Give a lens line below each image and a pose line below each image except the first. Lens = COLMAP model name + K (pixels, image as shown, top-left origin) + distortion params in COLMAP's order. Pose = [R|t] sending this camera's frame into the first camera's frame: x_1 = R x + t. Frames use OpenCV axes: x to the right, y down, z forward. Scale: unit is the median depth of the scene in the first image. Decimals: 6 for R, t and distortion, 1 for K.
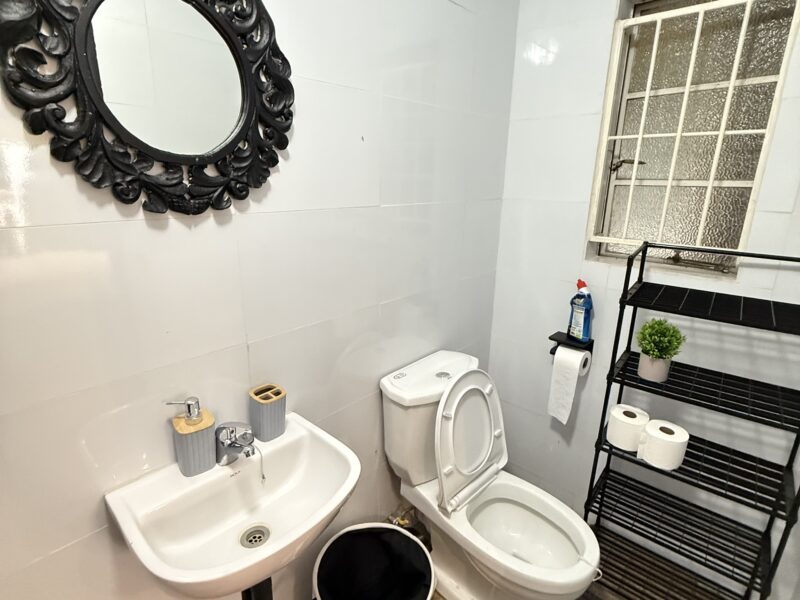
lens RADIAL K [[427.1, 0, 397.1], [0, 427.1, 294.8], [0, 0, 1]] dist [0.002879, -0.000661]
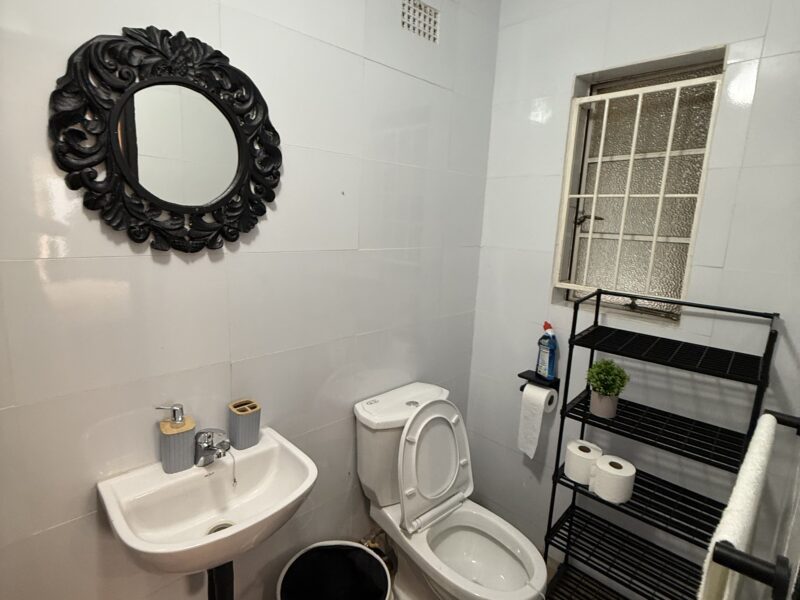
lens RADIAL K [[427.1, 0, 397.1], [0, 427.1, 294.8], [0, 0, 1]] dist [0.002879, -0.000661]
pose [[0.998196, 0.036339, -0.047790, 0.121361], [-0.040766, 0.994624, -0.095195, 0.018046], [0.044074, 0.096972, 0.994311, -0.127573]]
